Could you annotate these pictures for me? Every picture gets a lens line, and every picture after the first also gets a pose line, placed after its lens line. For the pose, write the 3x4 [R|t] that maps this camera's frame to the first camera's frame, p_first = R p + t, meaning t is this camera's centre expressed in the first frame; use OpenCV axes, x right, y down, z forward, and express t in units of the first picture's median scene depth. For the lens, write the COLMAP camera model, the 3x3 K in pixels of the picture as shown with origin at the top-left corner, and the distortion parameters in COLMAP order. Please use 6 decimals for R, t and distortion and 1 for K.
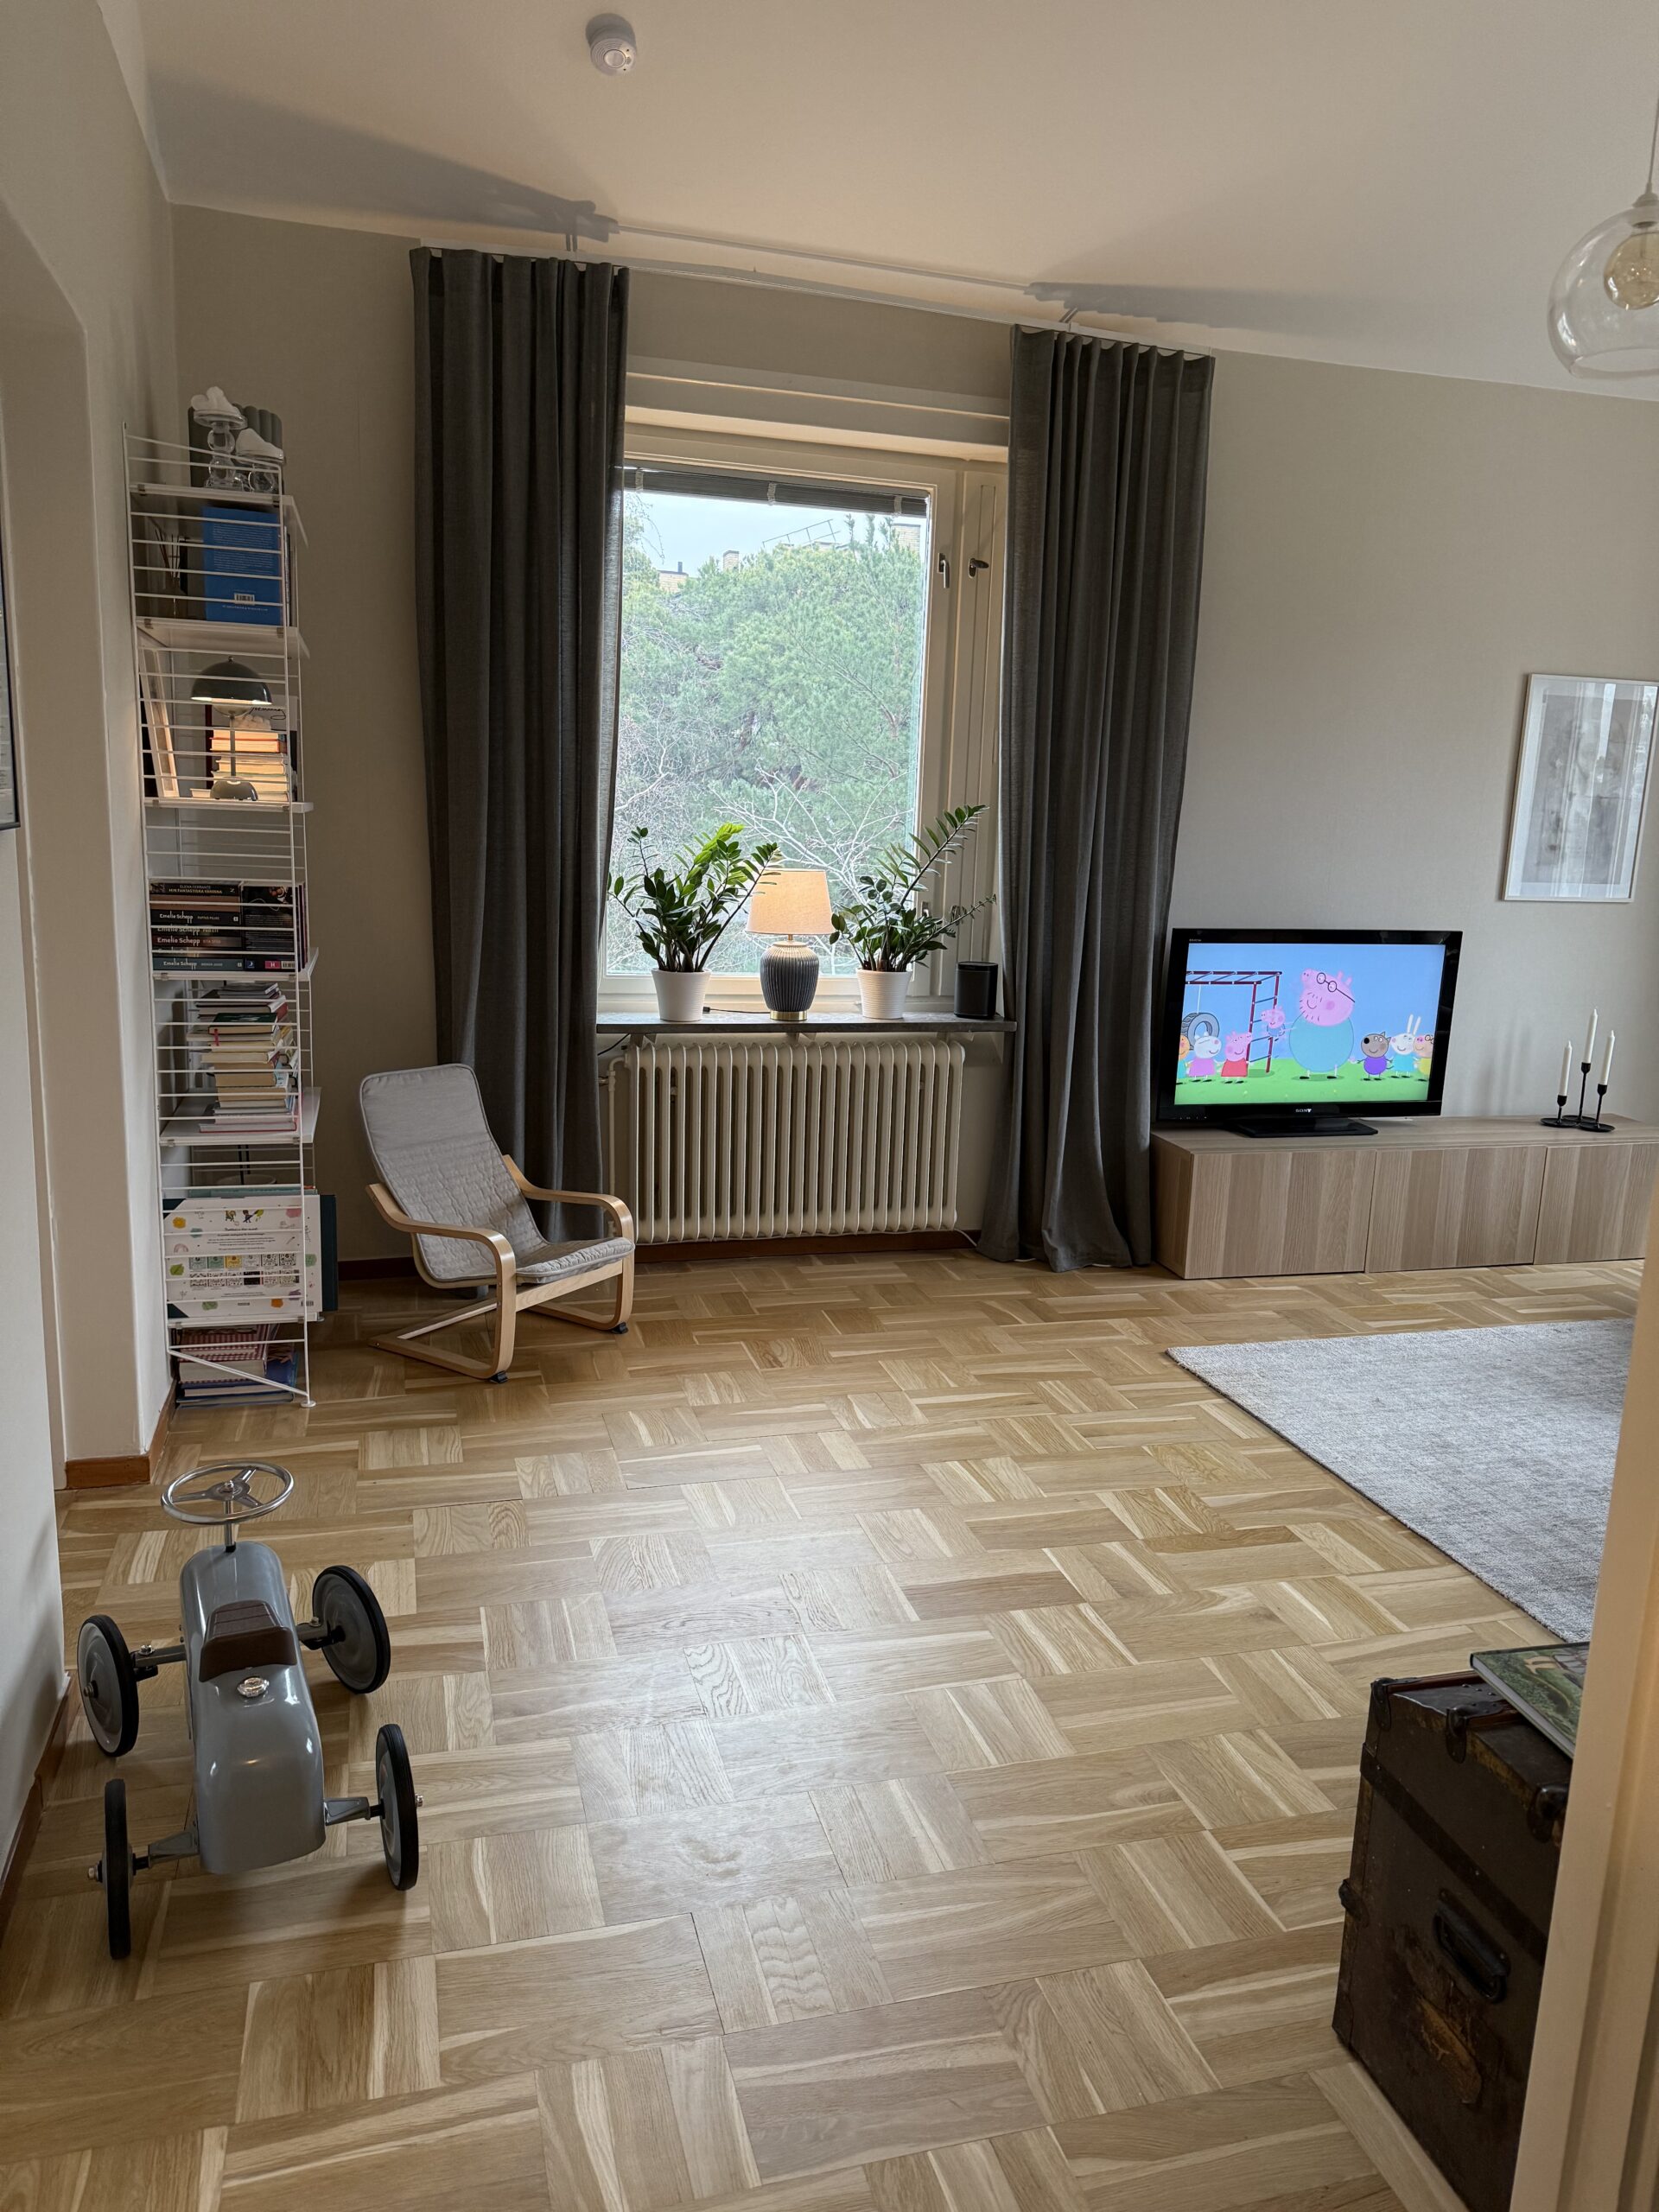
lens RADIAL K [[1559.1, 0, 828.7], [0, 1559.1, 1101.4], [0, 0, 1]] dist [0.008155, -0.007771]
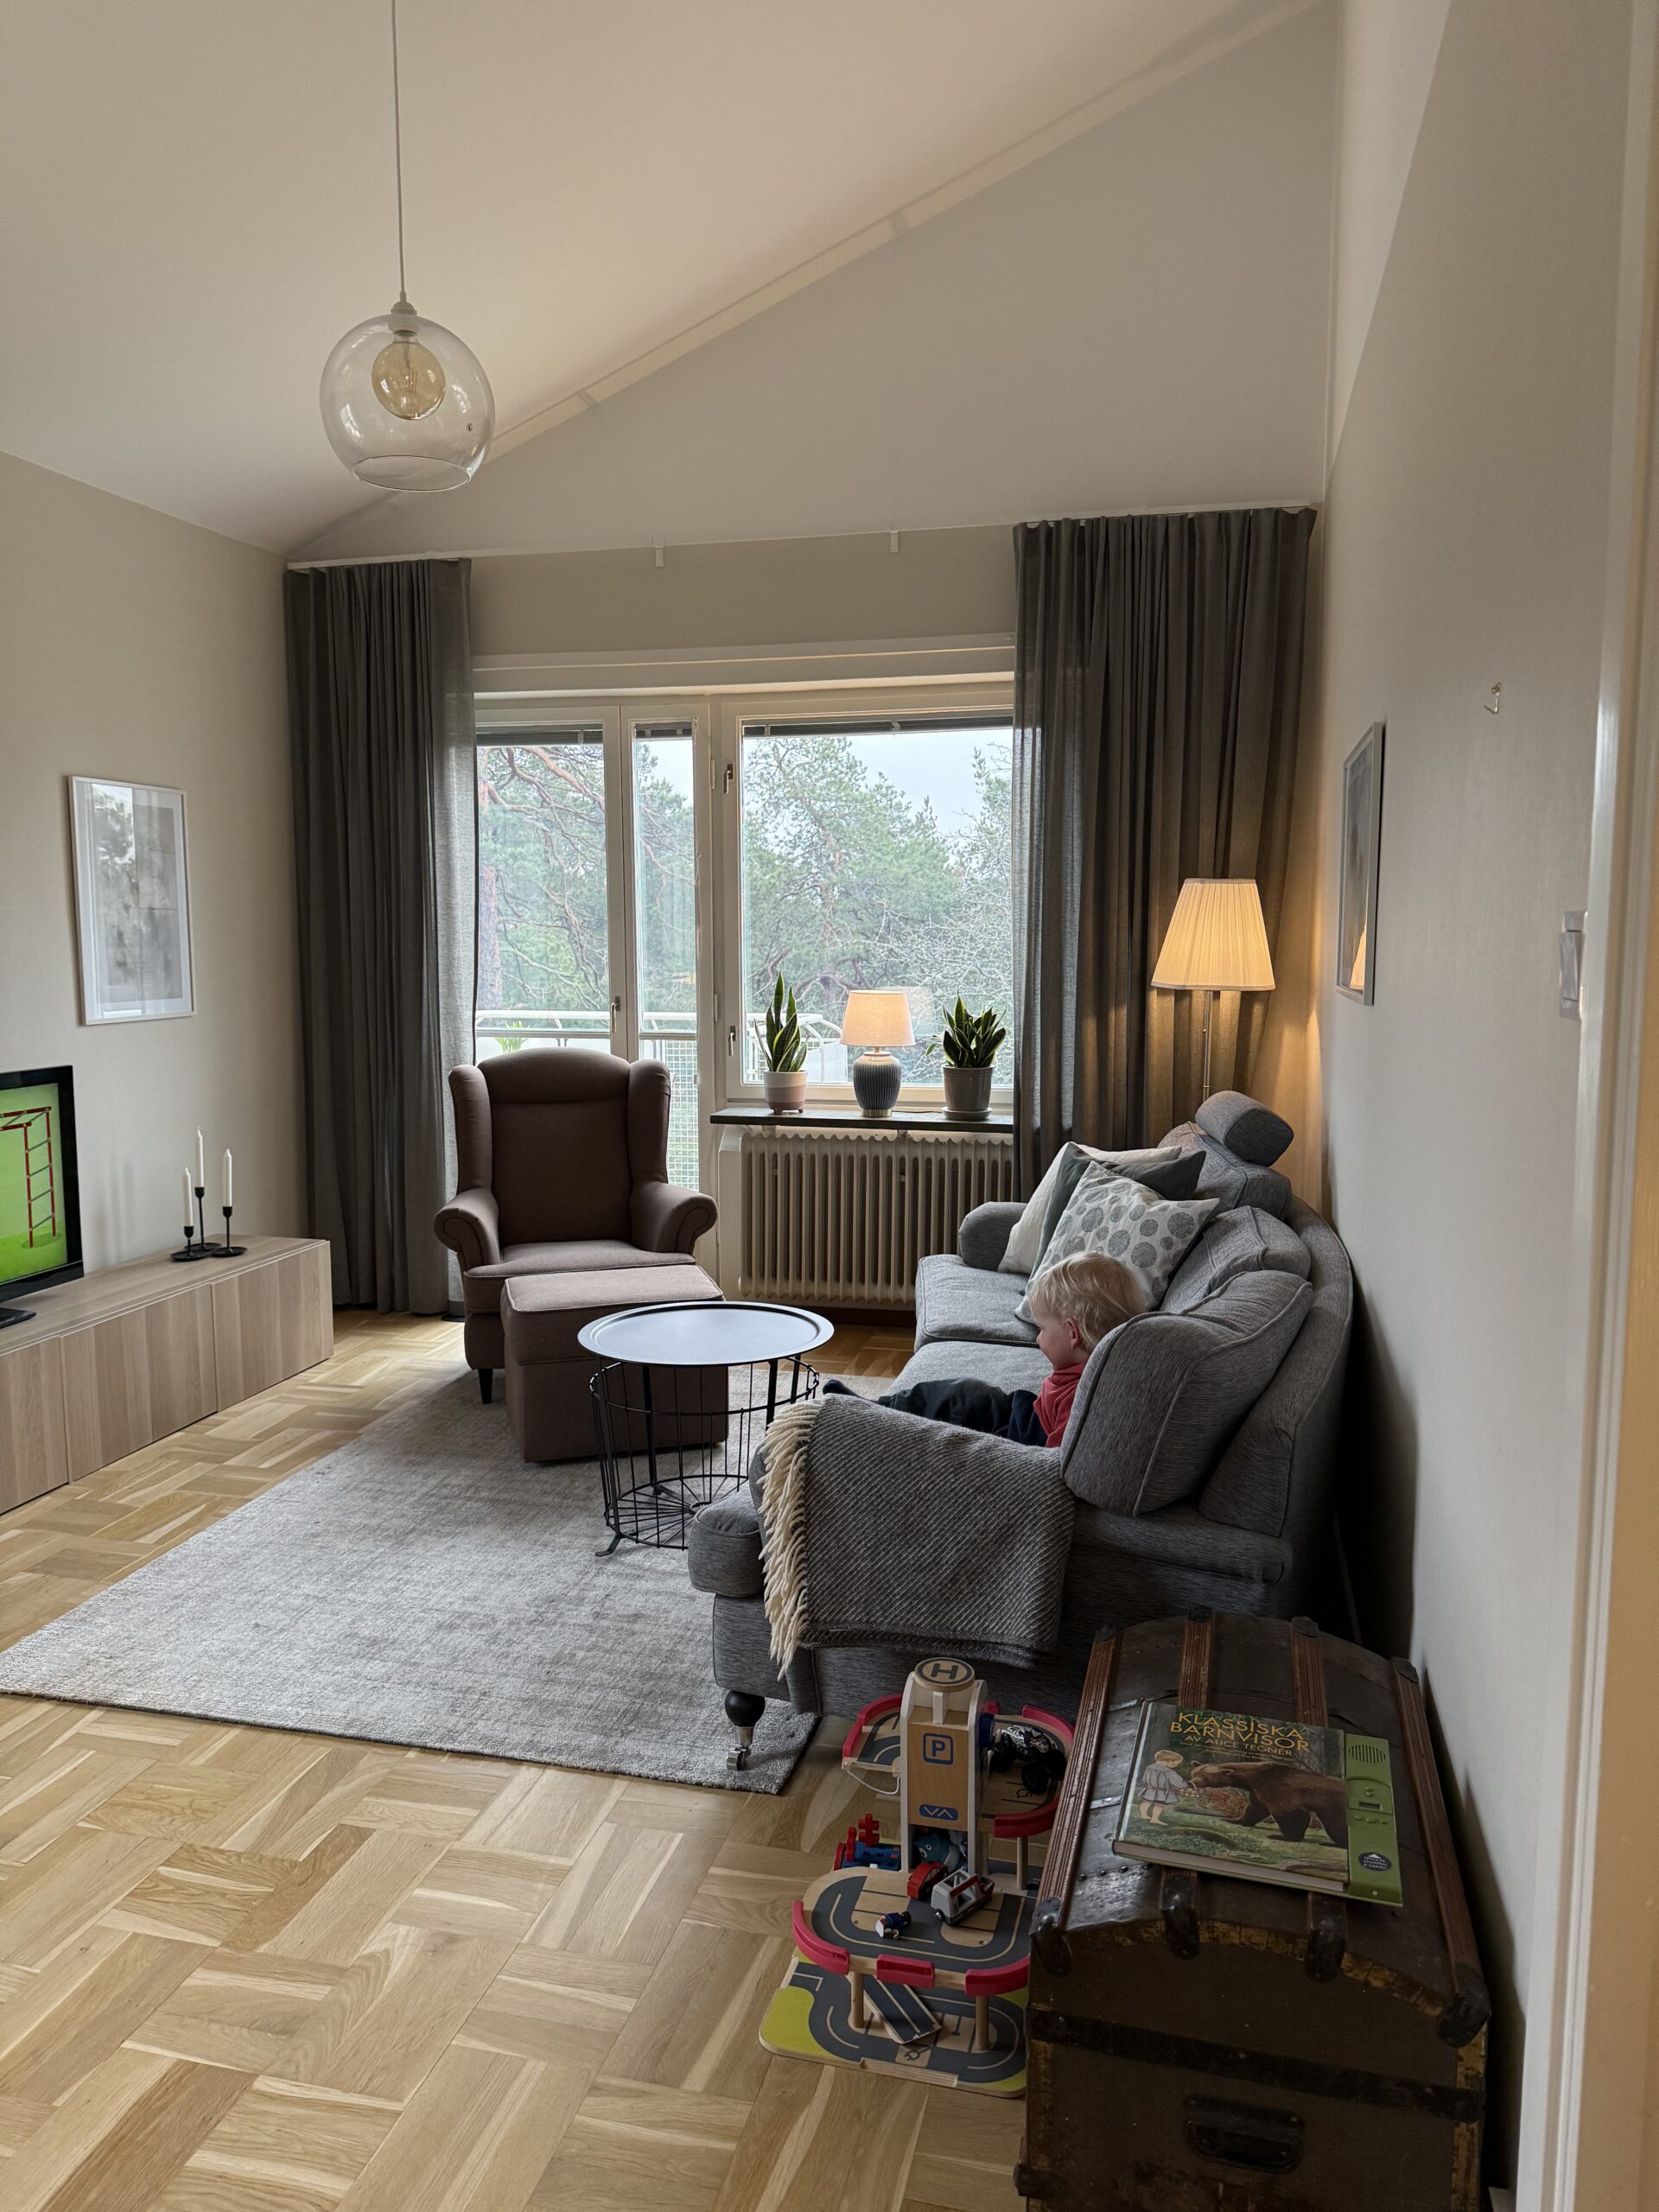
lens RADIAL K [[1559.1, 0, 837.3], [0, 1559.1, 1111.2], [0, 0, 1]] dist [0.008155, -0.007771]
pose [[0.488097, -0.138946, 0.861658, -0.165536], [0.182068, 0.981737, 0.055174, -0.063985], [-0.853588, 0.129950, 0.504481, 0.235107]]
